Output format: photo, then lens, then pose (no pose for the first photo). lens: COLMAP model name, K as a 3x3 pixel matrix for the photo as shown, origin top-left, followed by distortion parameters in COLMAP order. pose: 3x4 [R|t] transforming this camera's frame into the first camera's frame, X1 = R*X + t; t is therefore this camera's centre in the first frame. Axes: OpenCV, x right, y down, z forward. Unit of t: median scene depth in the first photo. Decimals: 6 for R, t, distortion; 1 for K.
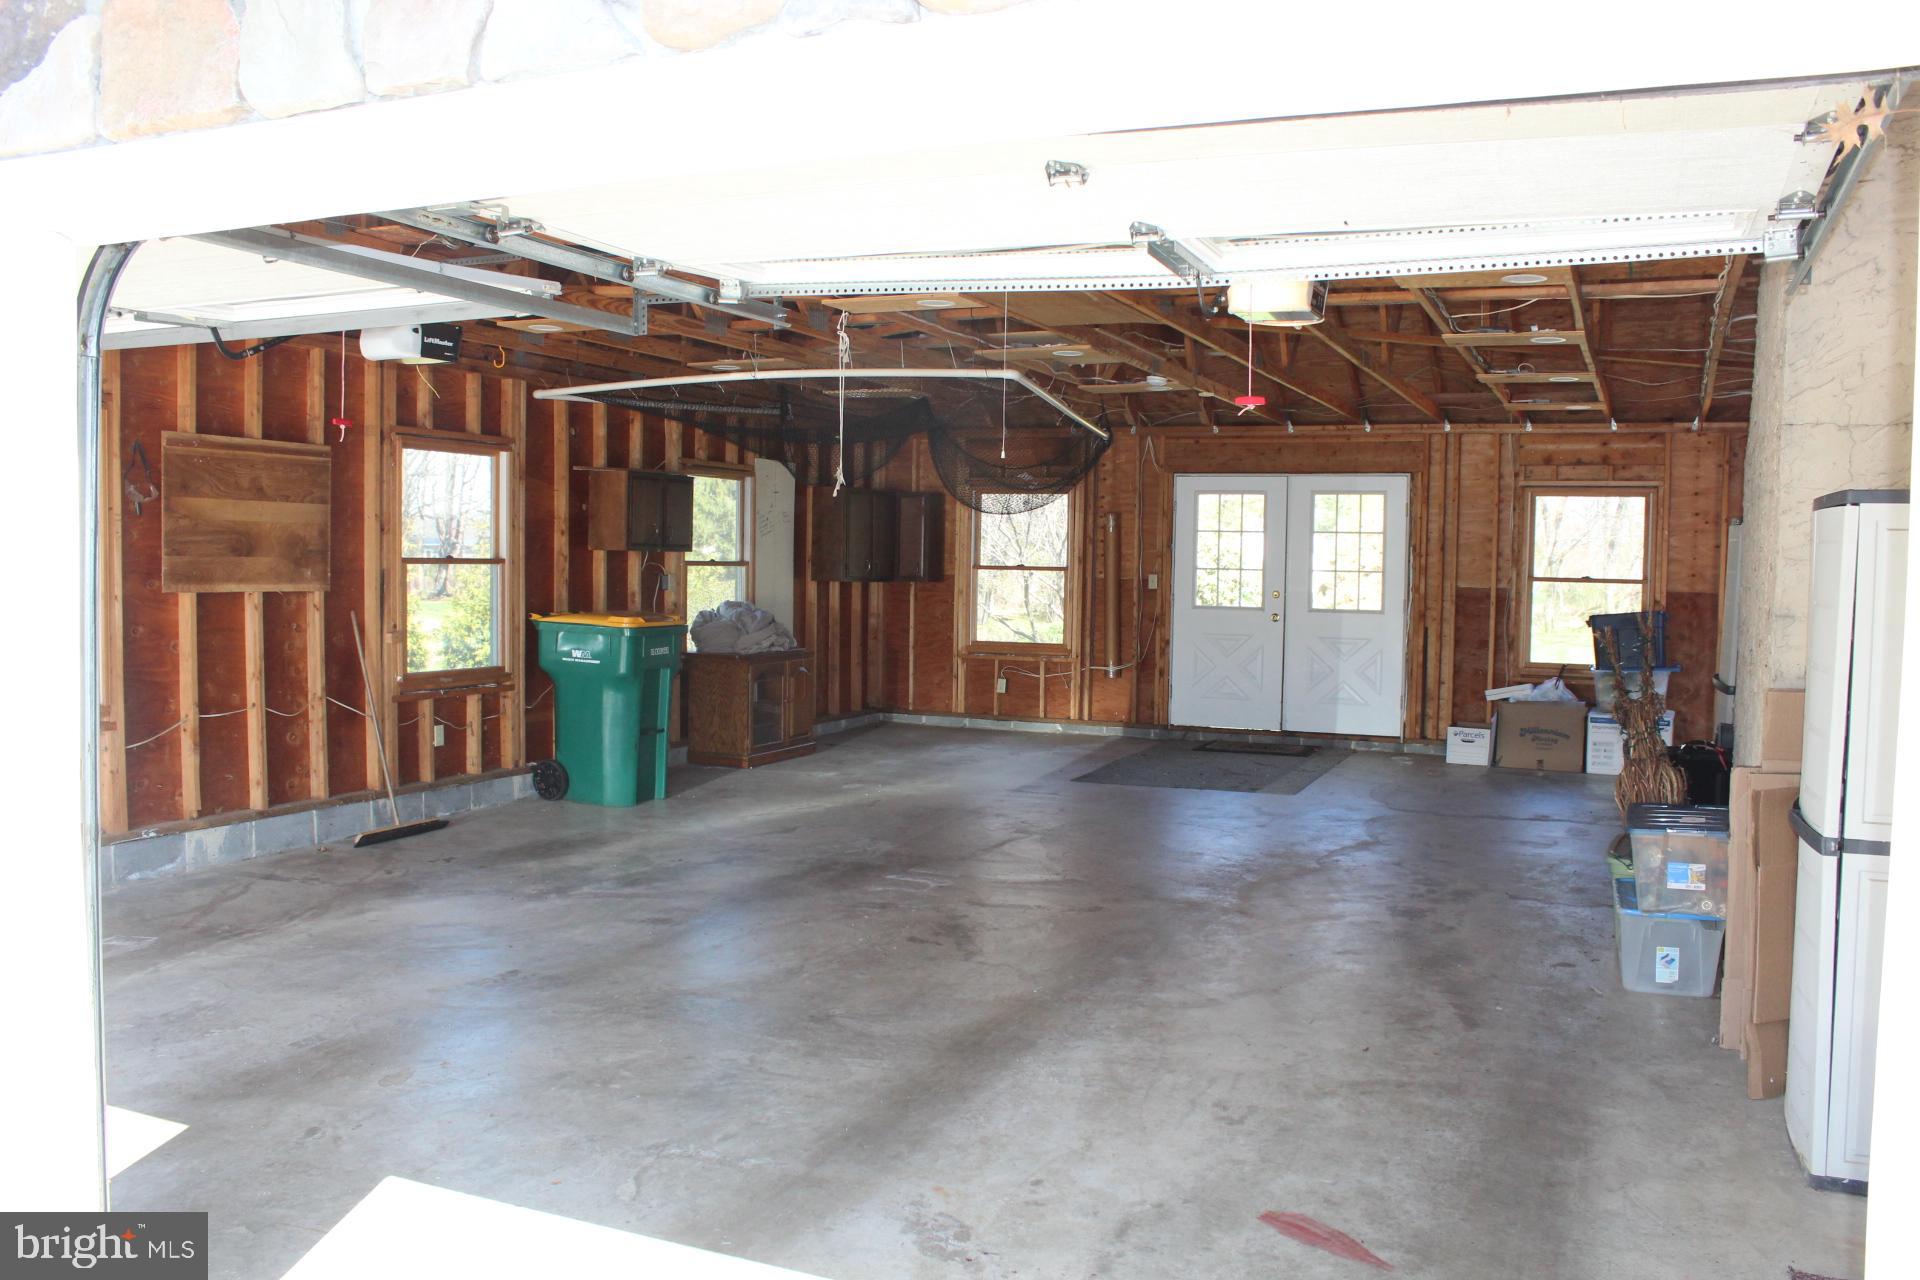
lens RADIAL K [[1589.1, 0, 979.9], [0, 1589.1, 654.1], [0, 0, 1]] dist [-0.153808, 0.127173]
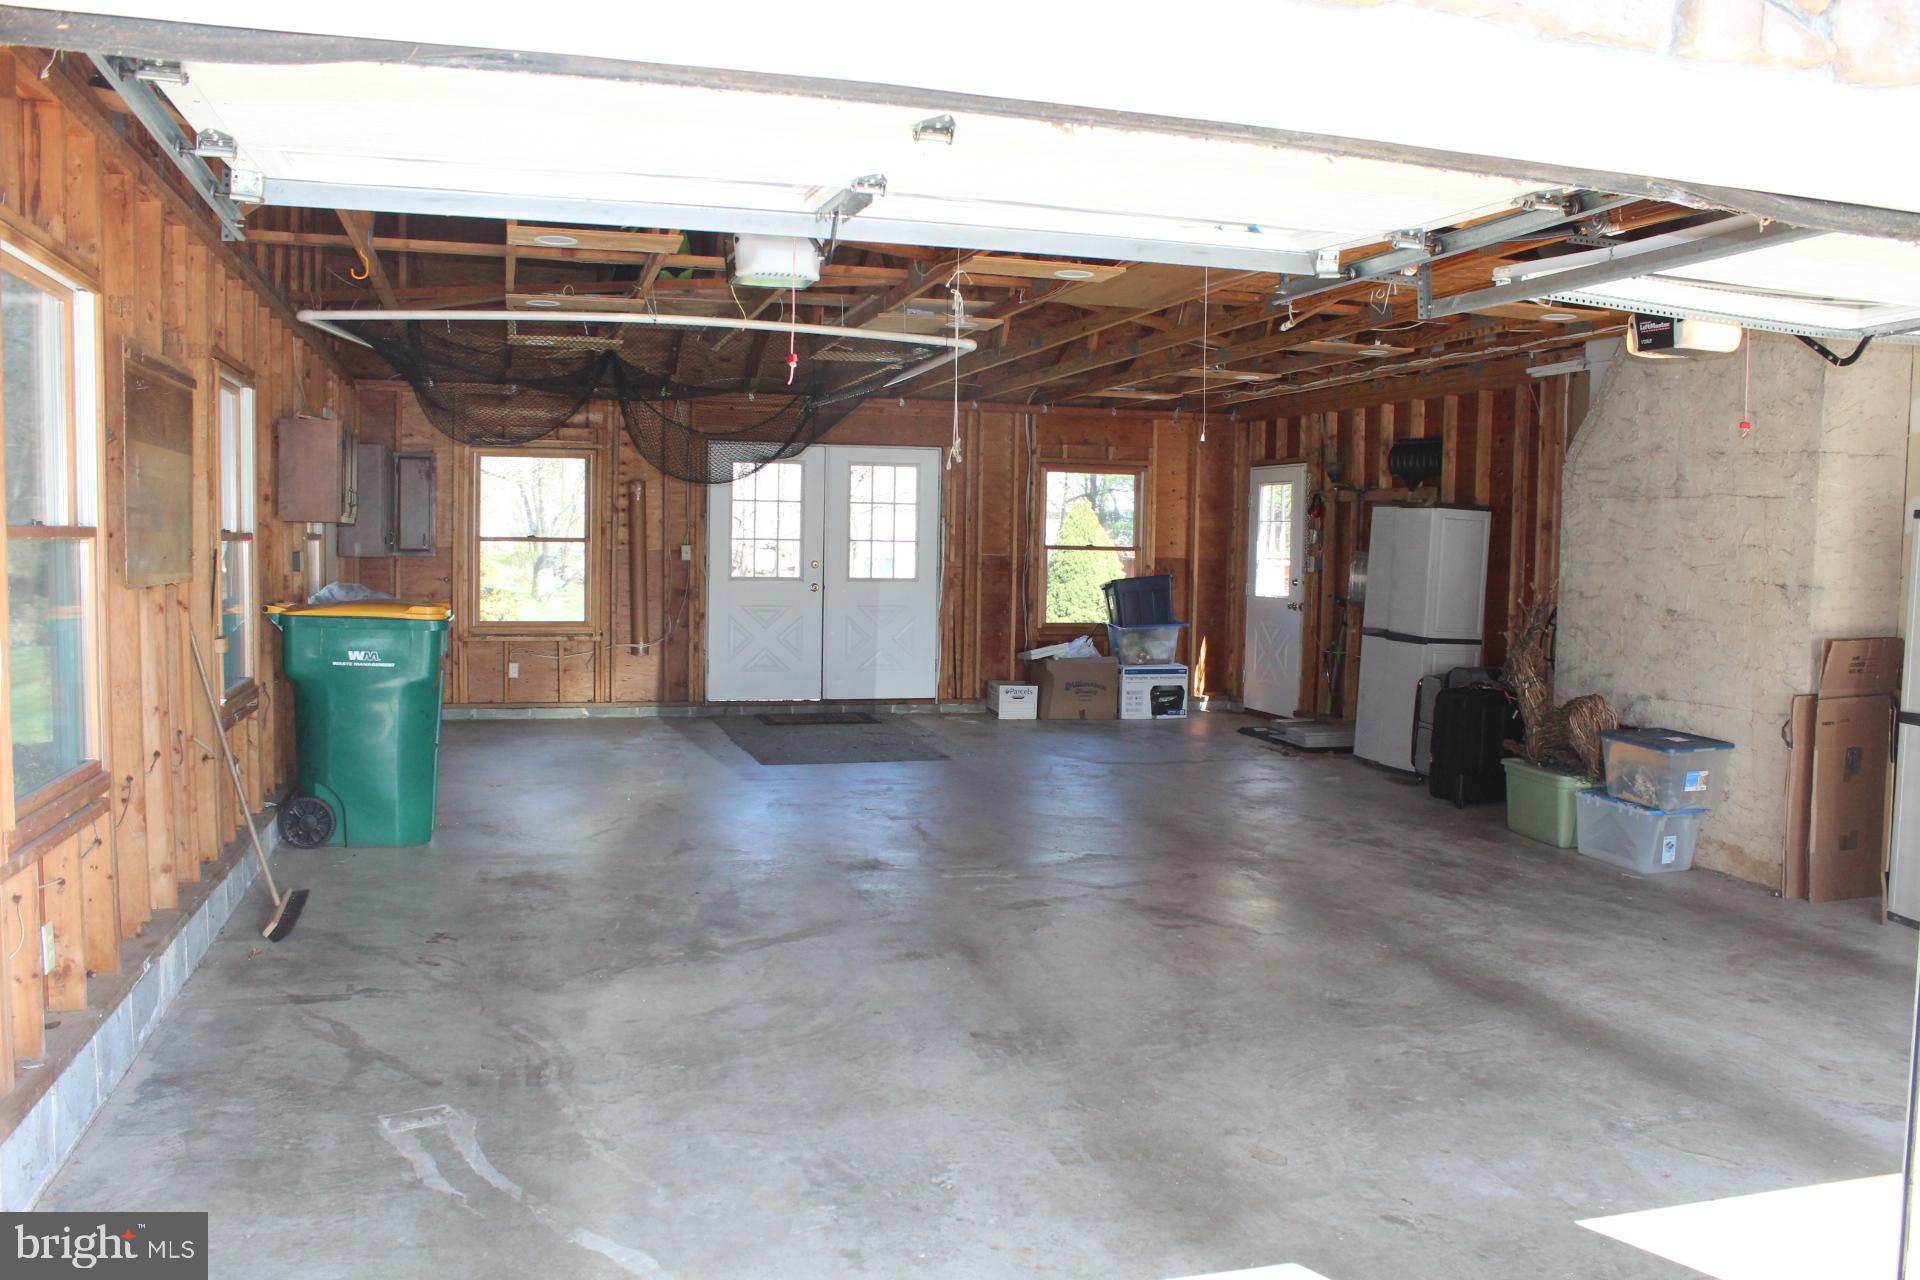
lens RADIAL K [[1589.1, 0, 950.8], [0, 1589.1, 676.8], [0, 0, 1]] dist [-0.153808, 0.127173]
pose [[0.772077, -0.056580, 0.633006, -0.875551], [0.030813, 0.998190, 0.051639, -0.035688], [-0.634782, -0.020365, 0.772423, 0.370044]]
